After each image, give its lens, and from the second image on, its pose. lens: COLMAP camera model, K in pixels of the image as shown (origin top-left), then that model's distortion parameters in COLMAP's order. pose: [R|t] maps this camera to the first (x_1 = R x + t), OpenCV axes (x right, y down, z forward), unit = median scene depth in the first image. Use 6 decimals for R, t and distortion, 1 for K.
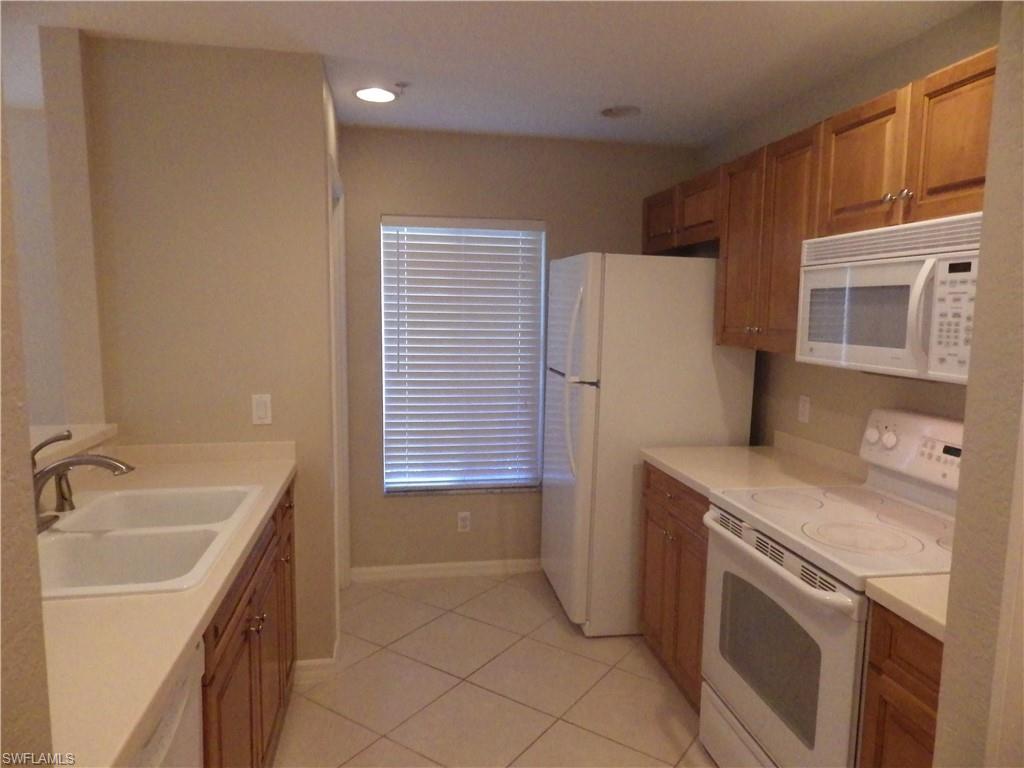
lens RADIAL K [[688.9, 0, 512.4], [0, 688.9, 379.7], [0, 0, 1]] dist [0.029743, -0.014678]
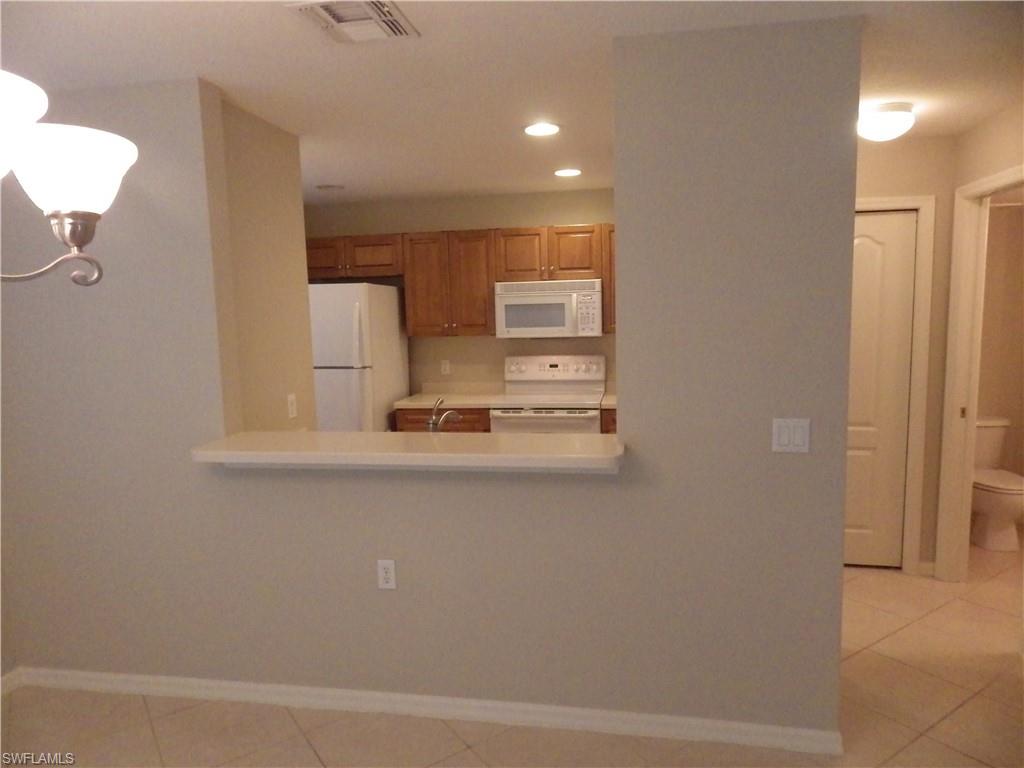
lens RADIAL K [[688.9, 0, 516.6], [0, 688.9, 385.6], [0, 0, 1]] dist [0.029743, -0.014678]
pose [[0.335659, -0.131740, 0.932726, -1.835367], [0.127284, 0.987434, 0.093662, -0.084585], [-0.933344, 0.087283, 0.348210, 0.234151]]
